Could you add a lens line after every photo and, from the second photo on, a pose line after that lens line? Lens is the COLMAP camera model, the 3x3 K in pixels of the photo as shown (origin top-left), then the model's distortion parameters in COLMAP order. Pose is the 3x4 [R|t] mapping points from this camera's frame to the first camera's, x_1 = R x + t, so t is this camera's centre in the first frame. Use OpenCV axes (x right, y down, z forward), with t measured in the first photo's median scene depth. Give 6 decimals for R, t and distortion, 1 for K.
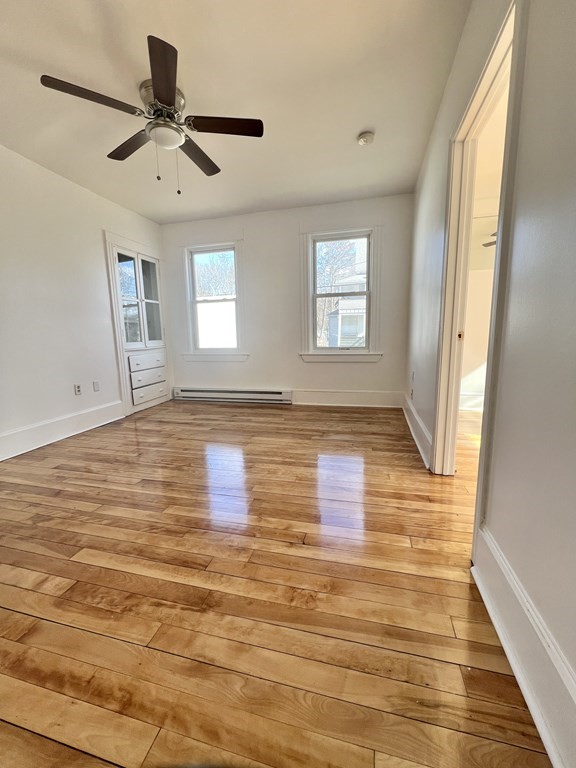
lens RADIAL K [[306.0, 0, 288.0], [0, 306.0, 384.0], [0, 0, 1]] dist [-0.000692, -0.000193]
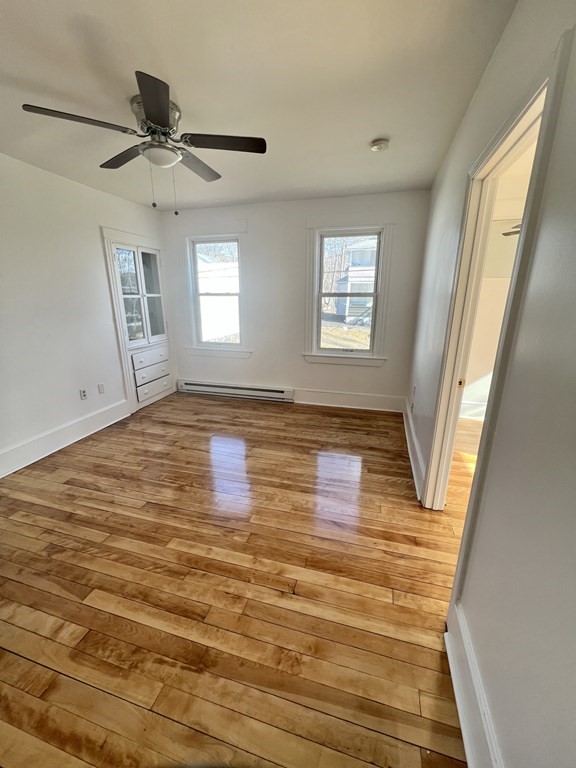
lens RADIAL K [[306.1, 0, 288.0], [0, 306.1, 384.0], [0, 0, 1]] dist [-0.000368, -0.000143]
pose [[0.999475, 0.027355, -0.017360, 0.021862], [-0.025065, 0.992377, 0.120659, -0.263023], [0.020528, -0.120161, 0.992542, 0.006118]]
